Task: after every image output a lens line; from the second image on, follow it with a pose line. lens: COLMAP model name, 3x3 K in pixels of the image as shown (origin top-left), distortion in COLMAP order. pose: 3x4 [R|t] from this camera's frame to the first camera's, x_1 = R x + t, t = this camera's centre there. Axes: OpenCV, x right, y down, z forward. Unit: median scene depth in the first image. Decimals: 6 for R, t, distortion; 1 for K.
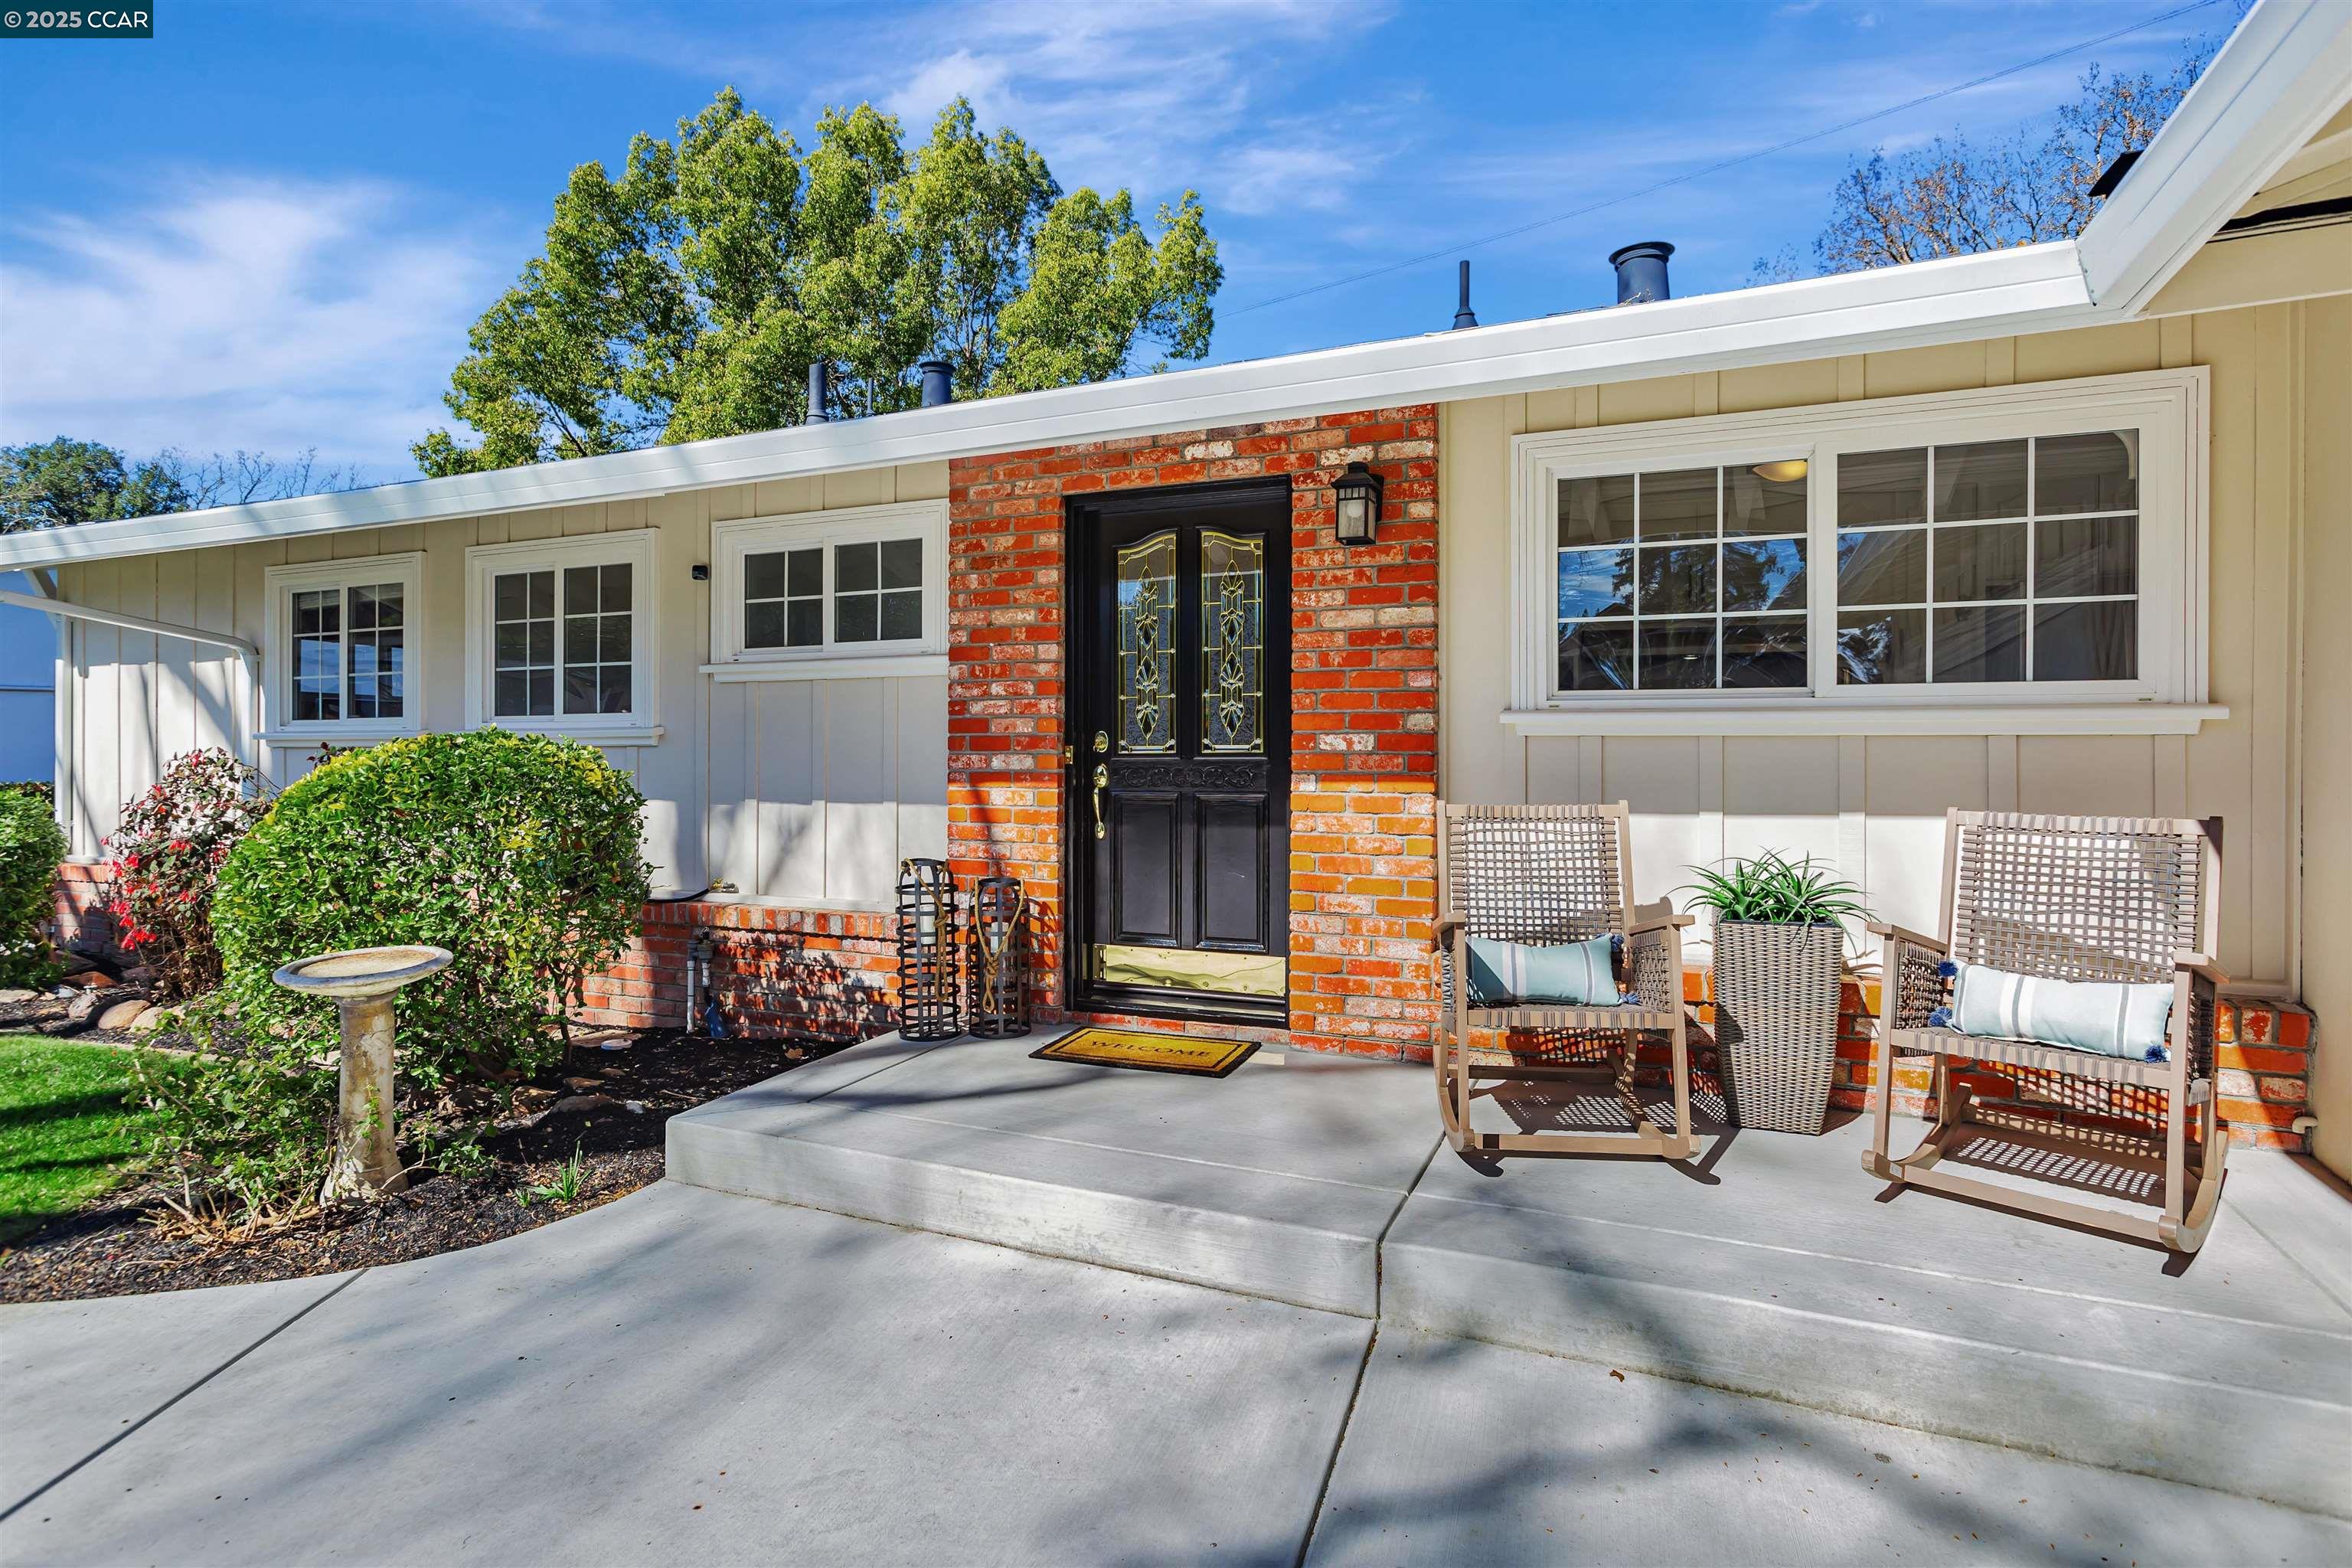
lens RADIAL K [[1215.9, 0, 1178.4], [0, 1215.9, 769.8], [0, 0, 1]] dist [-0.000462, 0.000085]
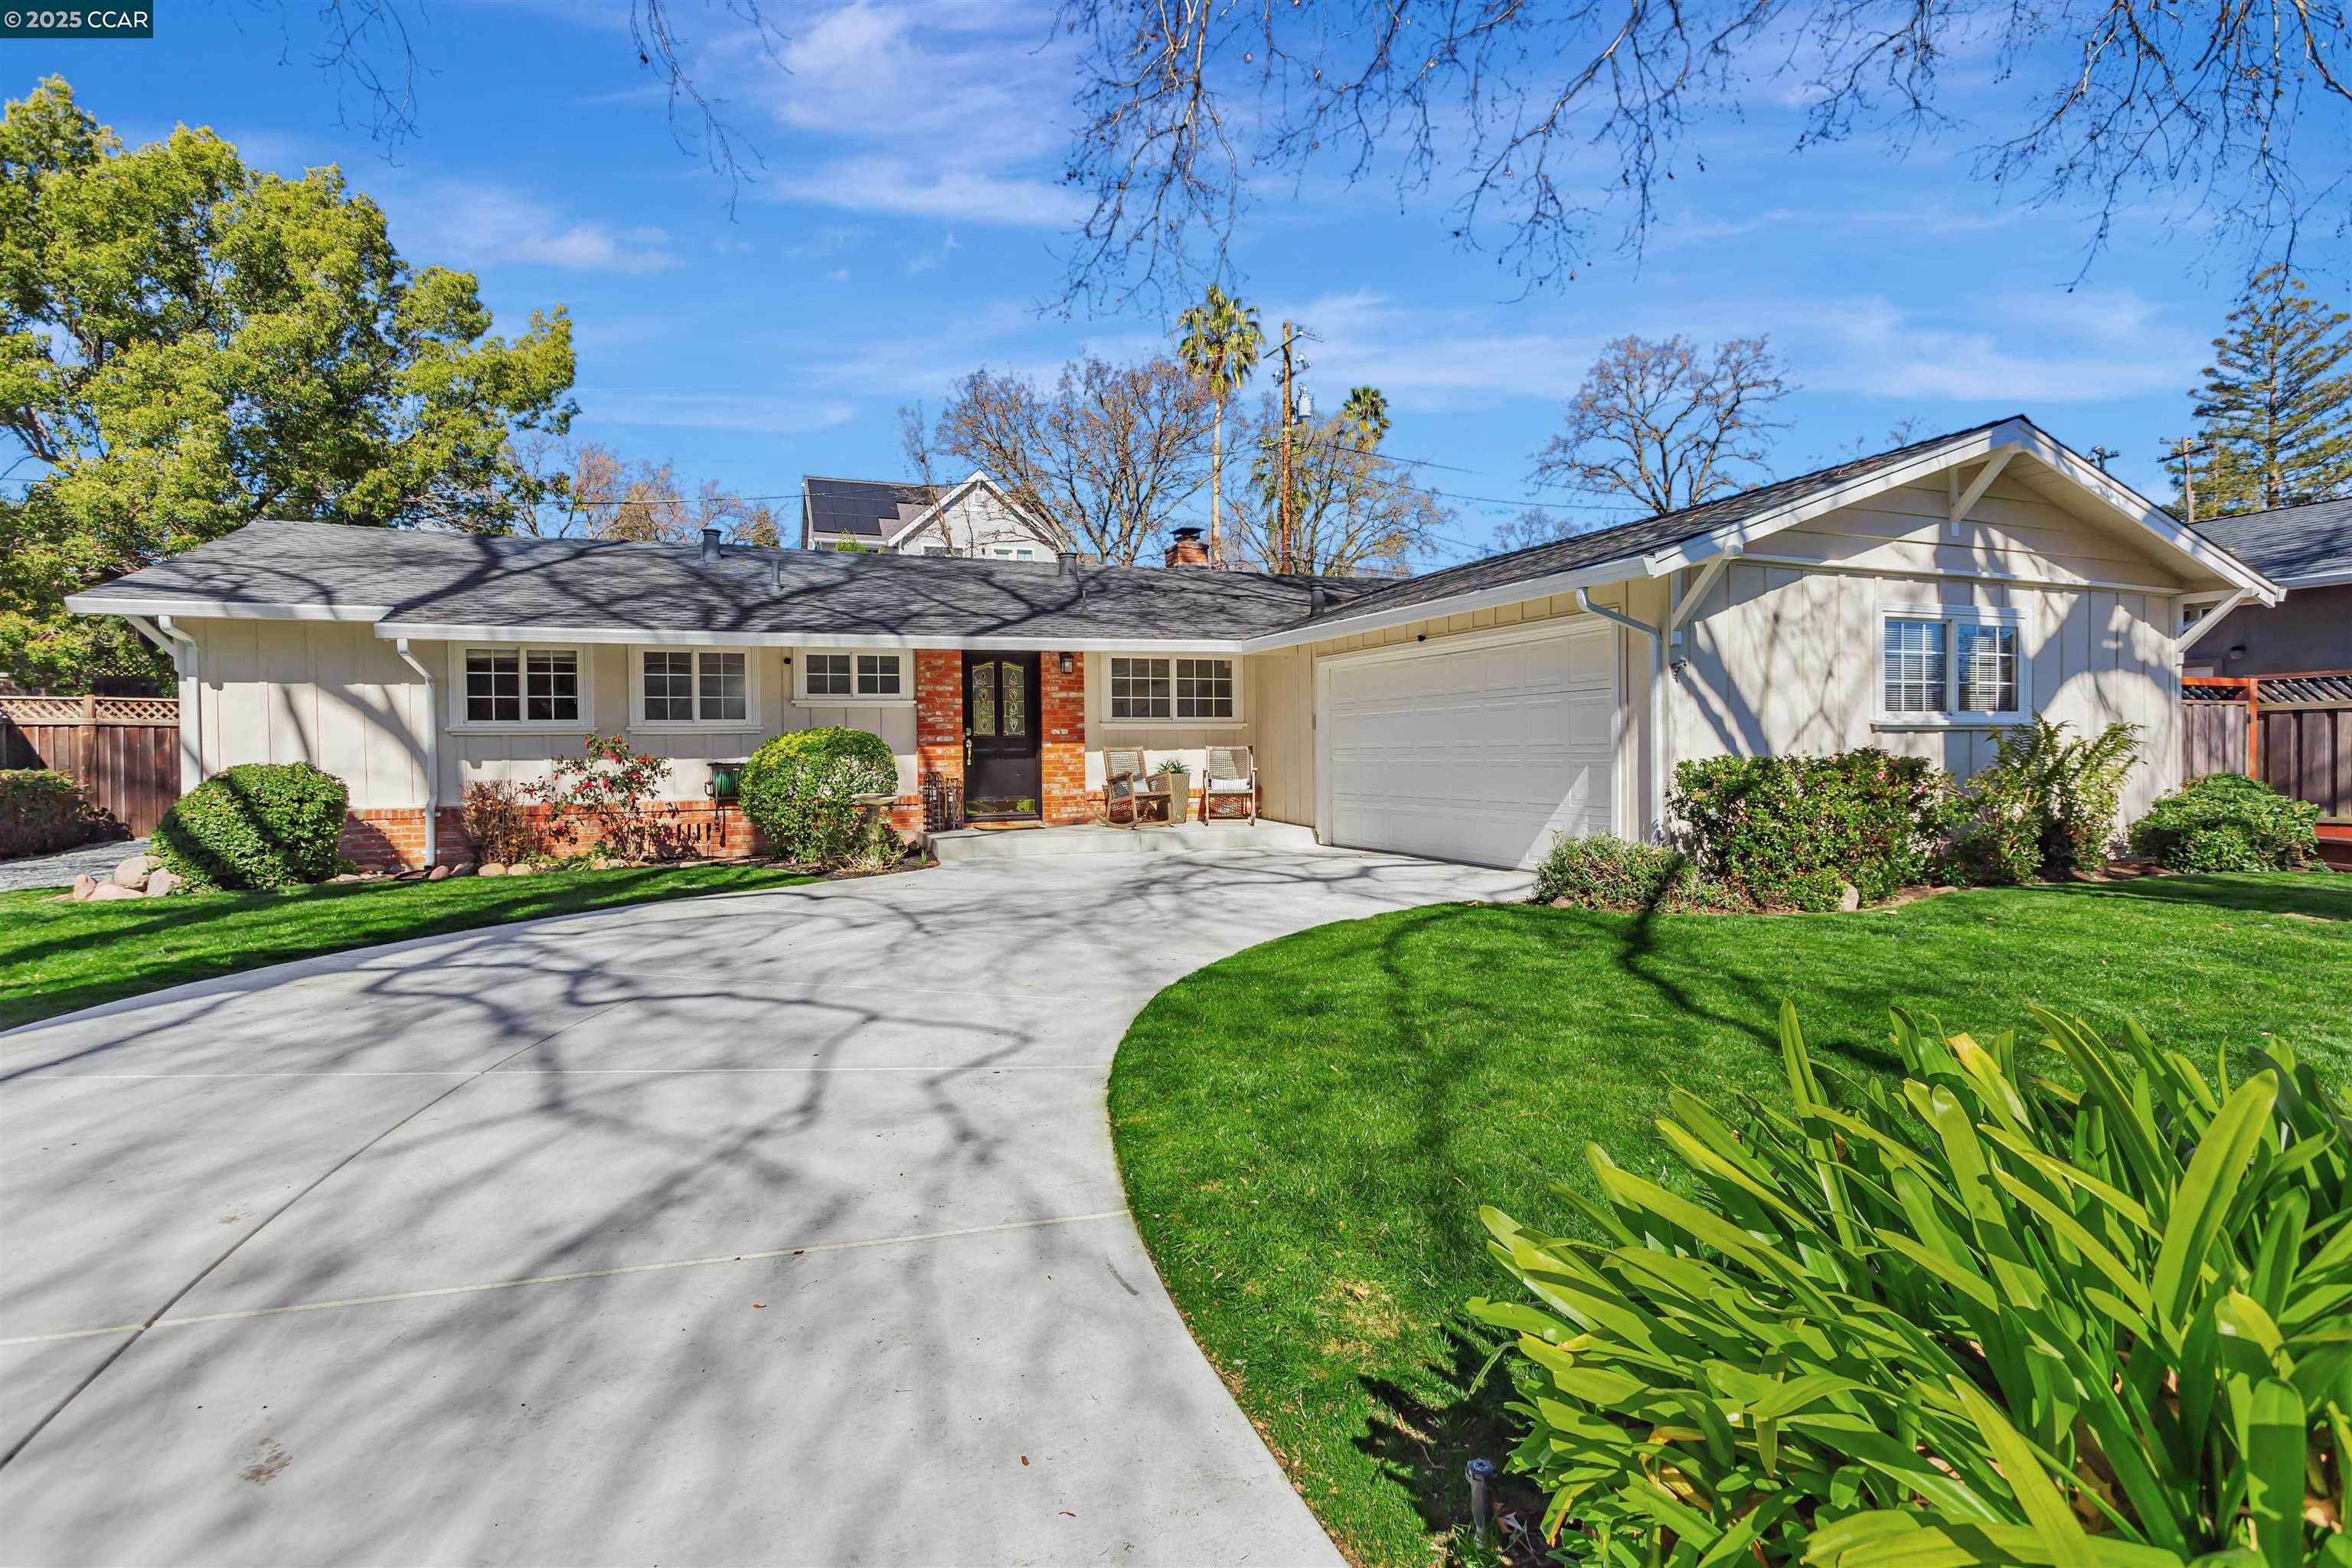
lens RADIAL K [[1215.9, 0, 1174.8], [0, 1215.9, 776.0], [0, 0, 1]] dist [-0.000462, 0.000085]
pose [[0.715140, -0.023059, 0.698601, -1.822464], [0.020430, 0.999718, 0.012085, 0.060641], [-0.698683, 0.005630, 0.715409, -1.492344]]
